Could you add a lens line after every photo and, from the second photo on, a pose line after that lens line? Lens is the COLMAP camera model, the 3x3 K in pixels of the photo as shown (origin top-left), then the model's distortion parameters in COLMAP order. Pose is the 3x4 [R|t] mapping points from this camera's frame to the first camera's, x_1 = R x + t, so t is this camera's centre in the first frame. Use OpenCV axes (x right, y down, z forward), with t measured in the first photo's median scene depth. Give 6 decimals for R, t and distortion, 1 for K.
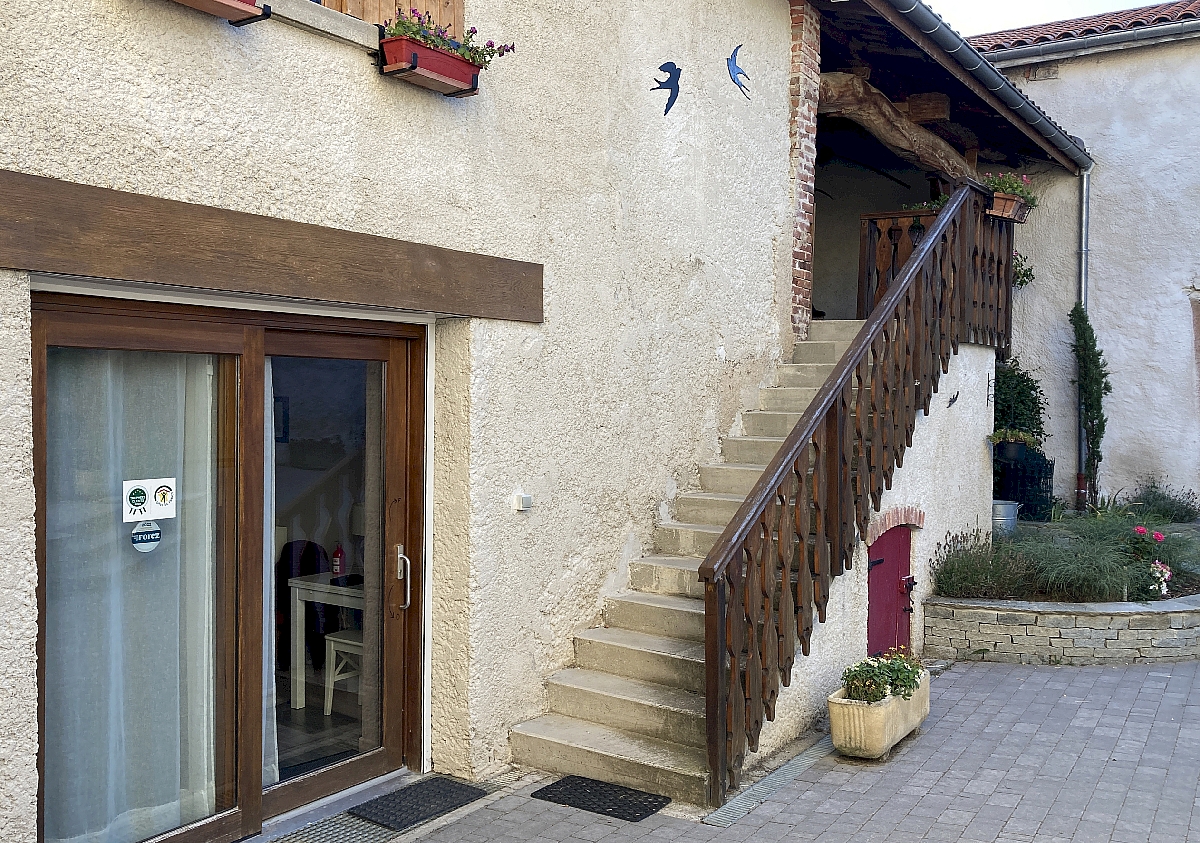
lens RADIAL K [[1062.1, 0, 598.9], [0, 1062.1, 420.8], [0, 0, 1]] dist [0.001415, 0.037629]
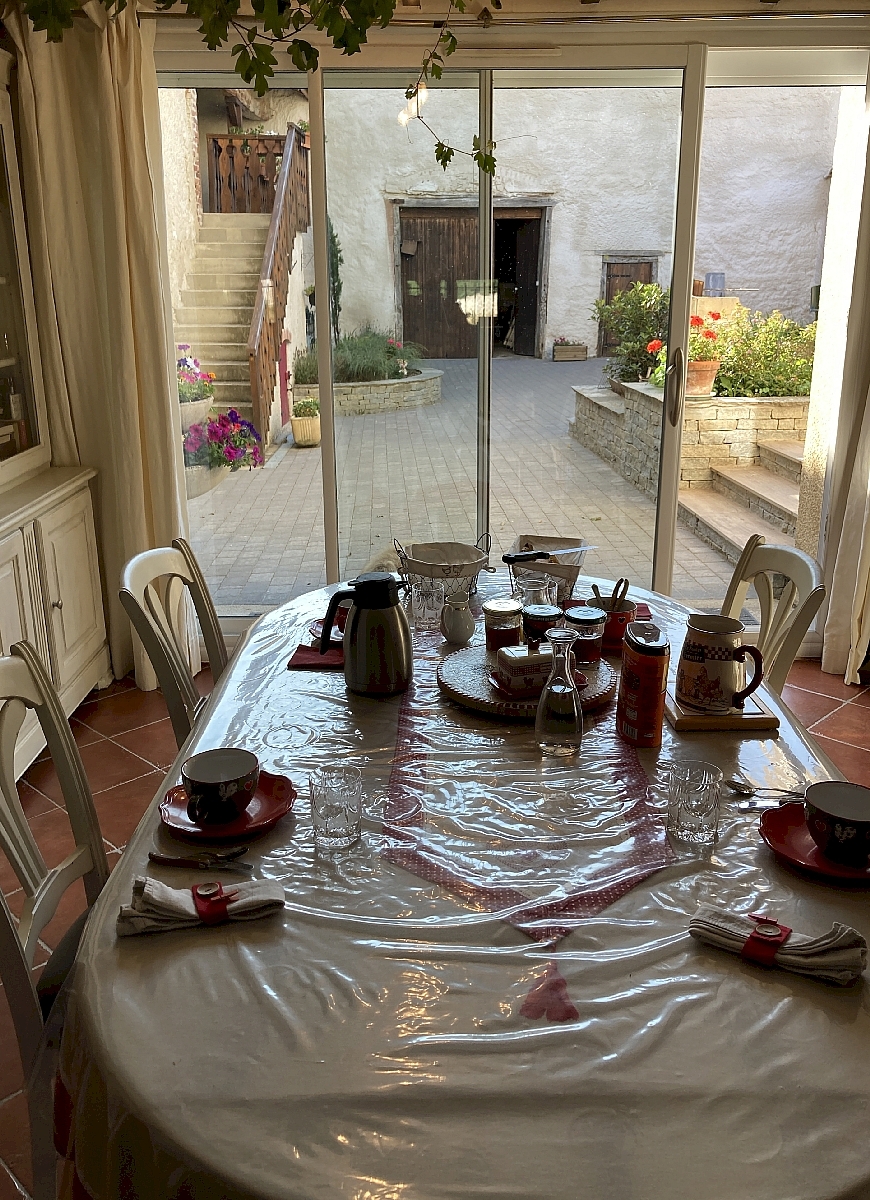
lens RADIAL K [[1068.6, 0, 444.1], [0, 1068.6, 595.6], [0, 0, 1]] dist [0.015336, -0.002160]
pose [[0.813323, -0.176919, 0.554261, -0.324881], [0.024236, 0.962121, 0.271542, 0.017644], [-0.581307, -0.207418, 0.786803, -0.369735]]
